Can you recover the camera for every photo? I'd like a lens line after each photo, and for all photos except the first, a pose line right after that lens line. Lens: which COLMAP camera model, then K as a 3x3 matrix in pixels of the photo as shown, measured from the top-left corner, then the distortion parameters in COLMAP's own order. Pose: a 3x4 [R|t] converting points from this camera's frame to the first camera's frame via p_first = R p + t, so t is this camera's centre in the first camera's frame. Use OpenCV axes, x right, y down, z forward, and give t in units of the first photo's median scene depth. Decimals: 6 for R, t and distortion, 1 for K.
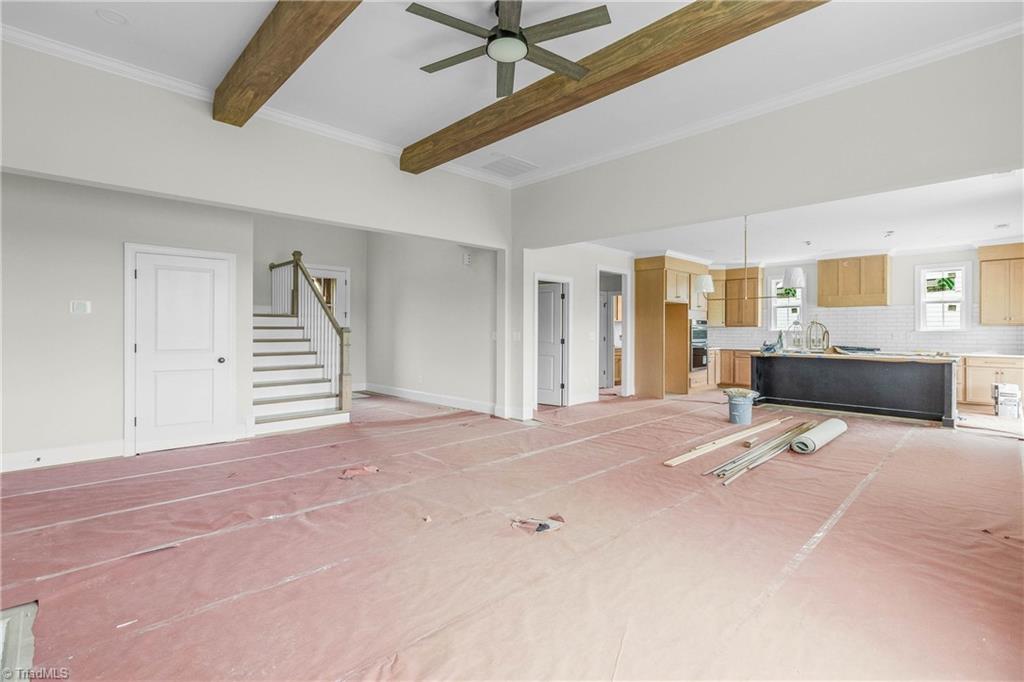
lens RADIAL K [[475.0, 0, 505.2], [0, 475.0, 334.4], [0, 0, 1]] dist [0.000656, 0.000140]
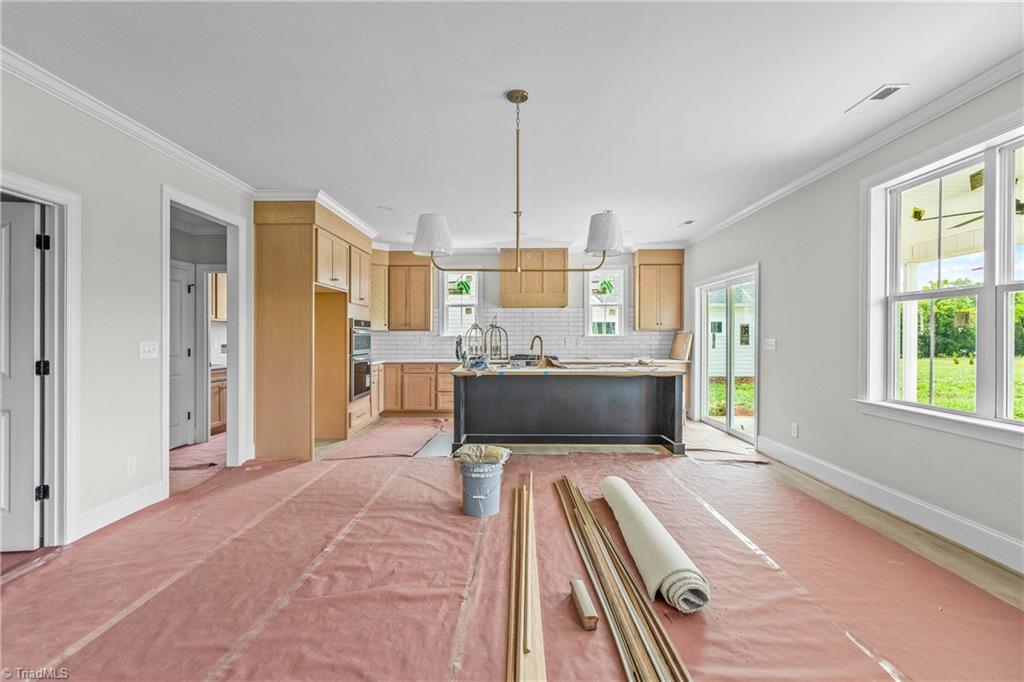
lens RADIAL K [[475.0, 0, 505.2], [0, 475.0, 334.4], [0, 0, 1]] dist [0.000656, 0.000140]
pose [[0.713547, -0.000014, 0.700607, 0.098005], [0.007934, 0.999936, -0.008061, -0.003915], [-0.700562, 0.011310, 0.713501, 0.413190]]
